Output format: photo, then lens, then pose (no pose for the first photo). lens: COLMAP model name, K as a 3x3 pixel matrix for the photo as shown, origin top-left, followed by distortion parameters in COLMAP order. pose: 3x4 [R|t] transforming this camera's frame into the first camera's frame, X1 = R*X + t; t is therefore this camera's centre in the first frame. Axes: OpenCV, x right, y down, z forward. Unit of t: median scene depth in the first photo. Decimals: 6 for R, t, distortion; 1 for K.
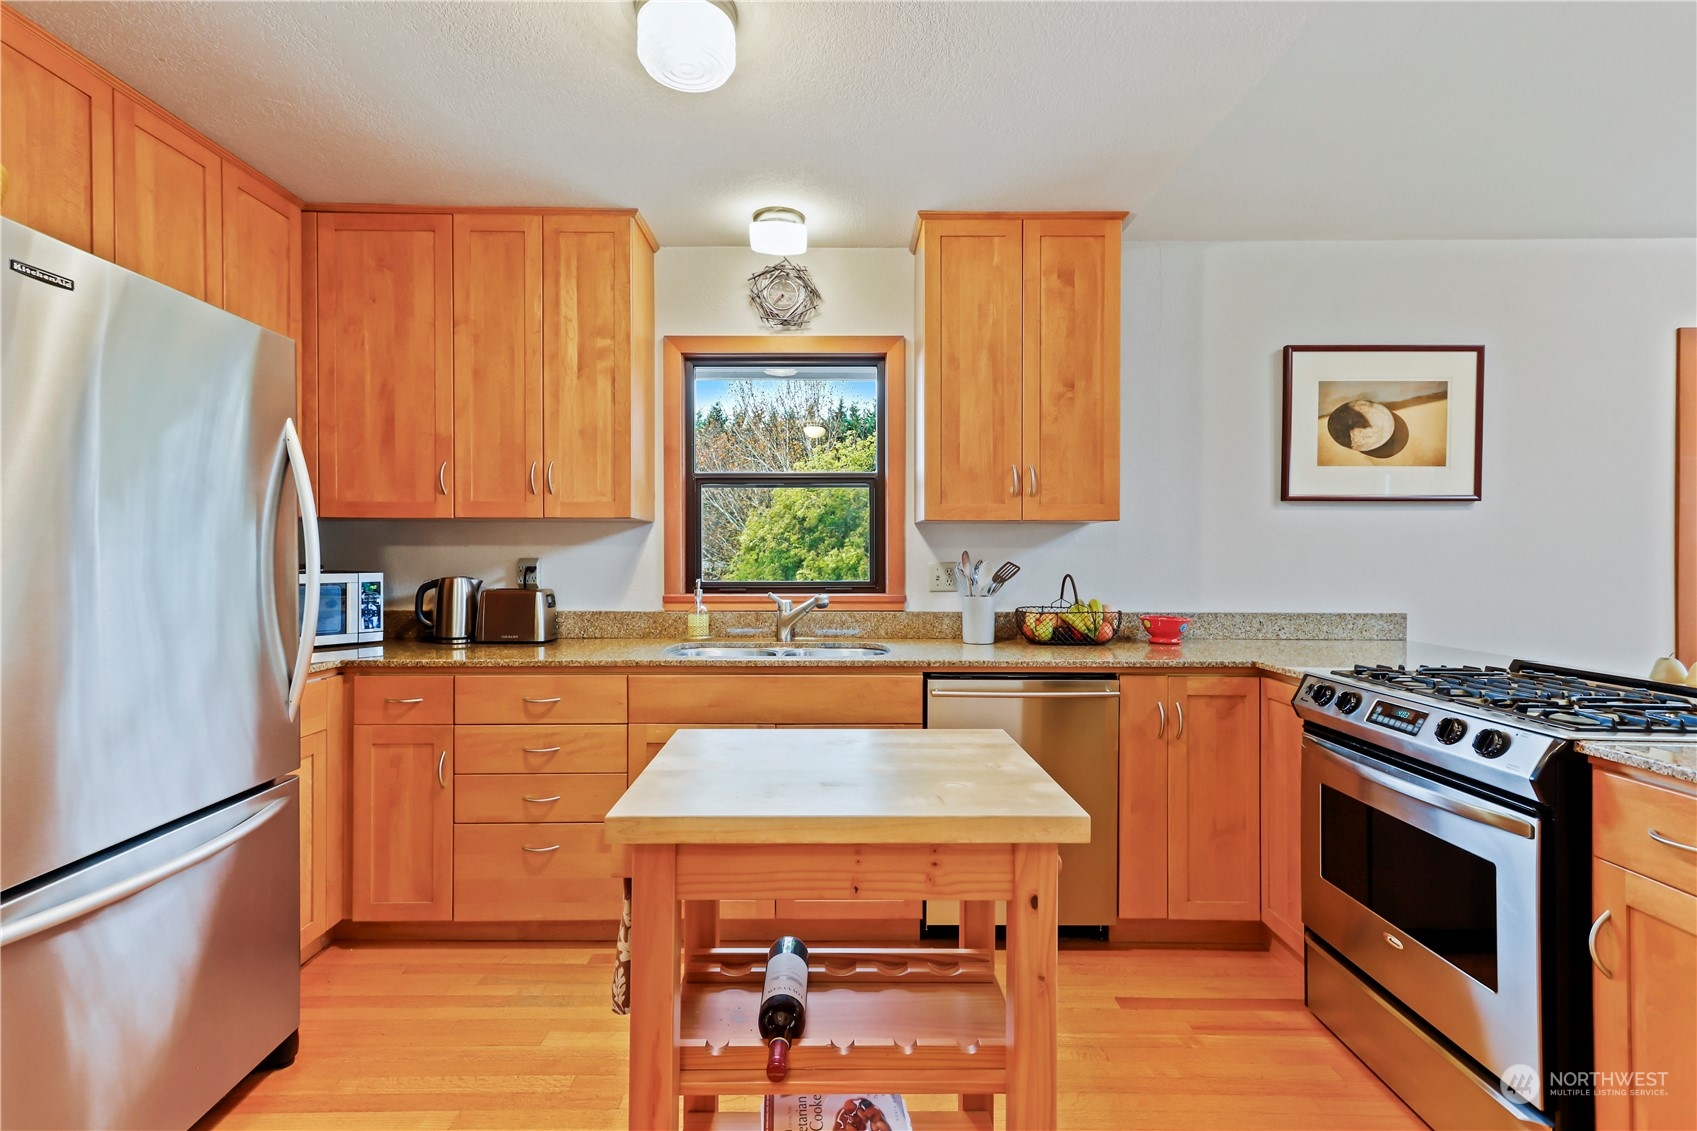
lens RADIAL K [[801.1, 0, 839.6], [0, 801.1, 556.5], [0, 0, 1]] dist [0.013564, 0.006110]
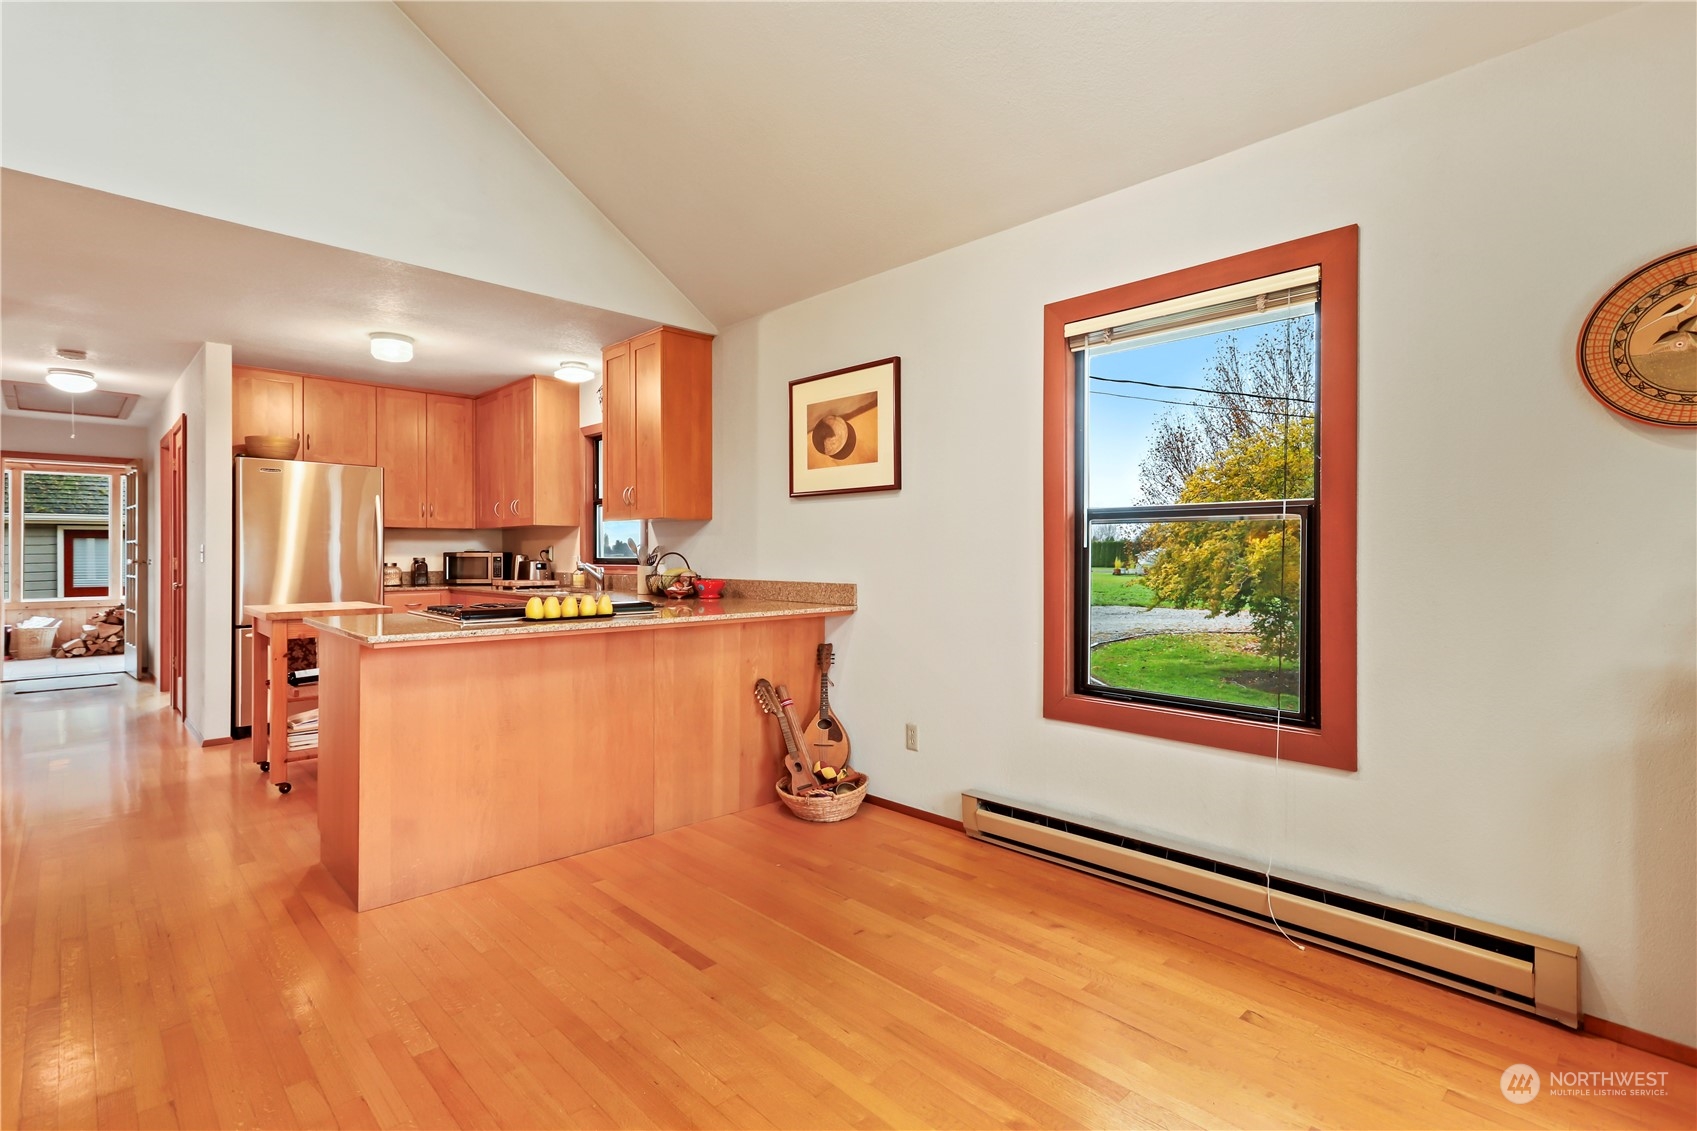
lens RADIAL K [[801.1, 0, 839.6], [0, 801.1, 556.5], [0, 0, 1]] dist [0.013564, 0.006110]
pose [[0.685780, 0.000130, -0.727809, 1.653363], [-0.001646, 0.999998, -0.001373, 0.031689], [0.727807, 0.002139, 0.685779, 0.153128]]
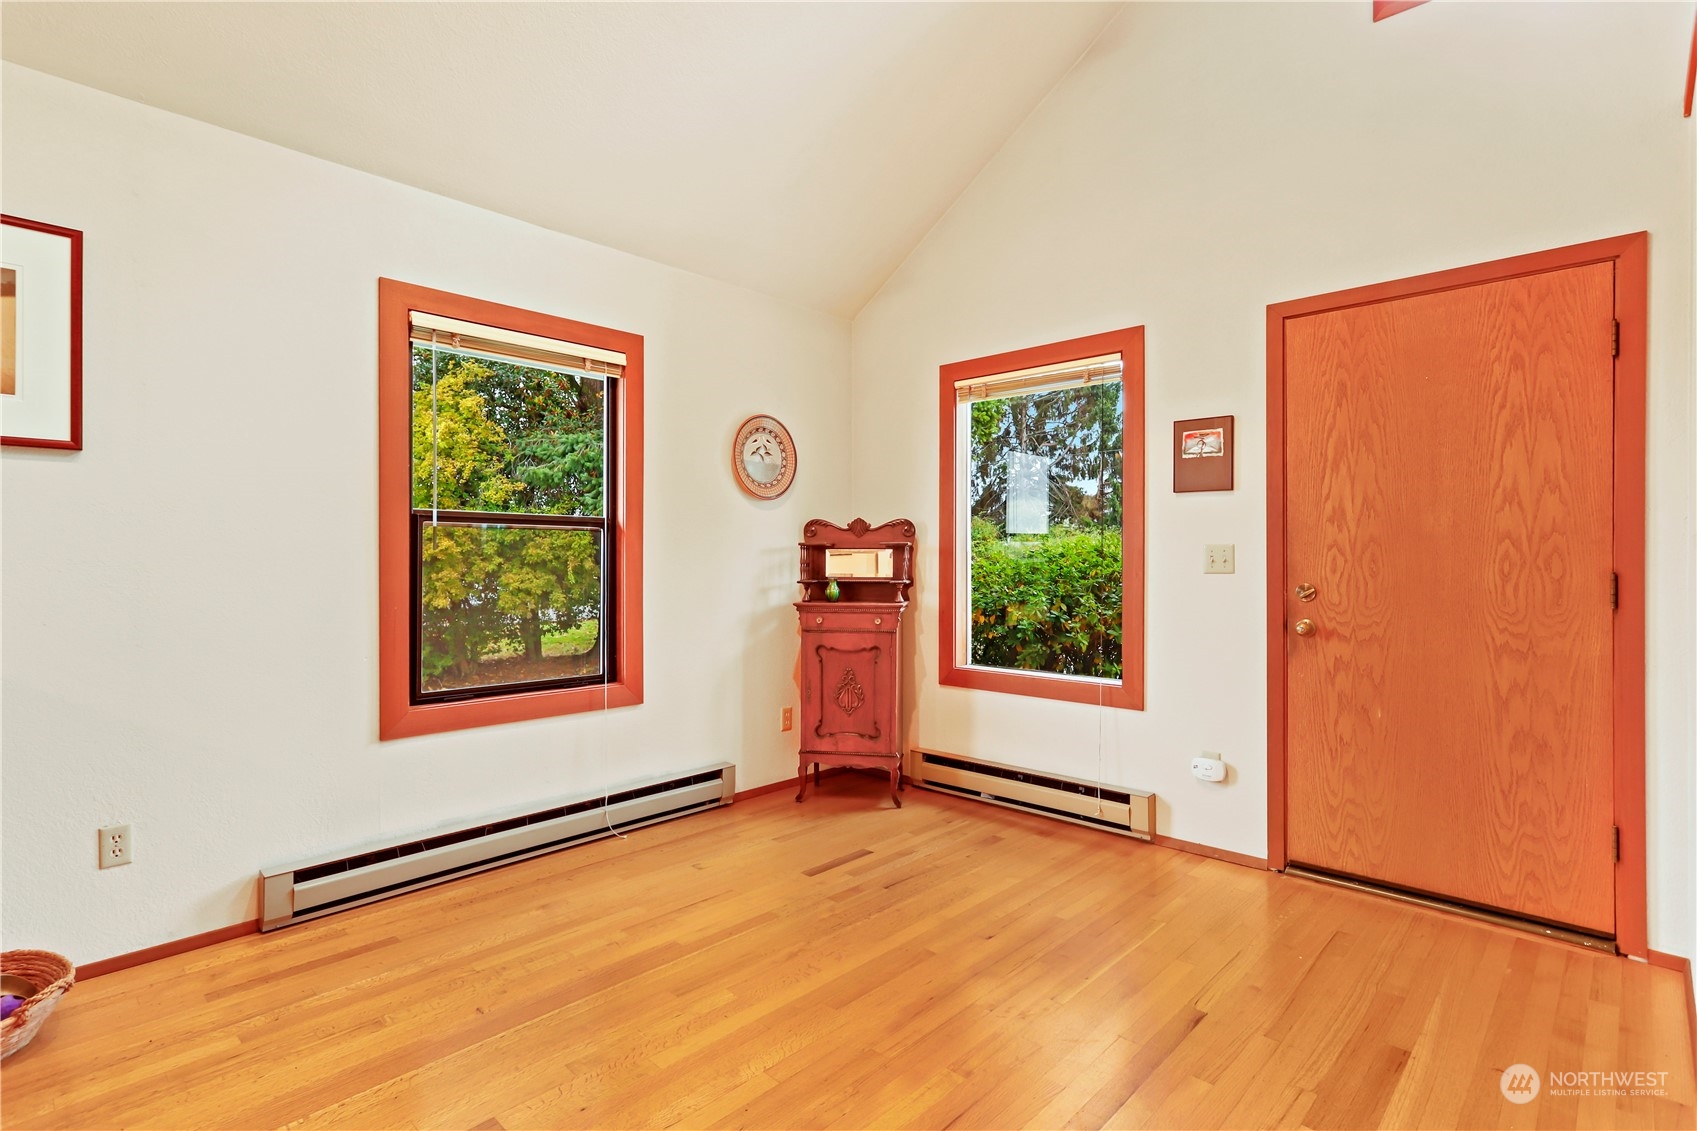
lens RADIAL K [[824.1, 0, 842.4], [0, 824.1, 557.2], [0, 0, 1]] dist [0.004058, 0.001683]
pose [[0.699503, -0.000371, 0.714629, 0.774620], [0.000404, 1.000000, 0.000124, 0.026966], [-0.714629, 0.000202, 0.699503, 0.015076]]
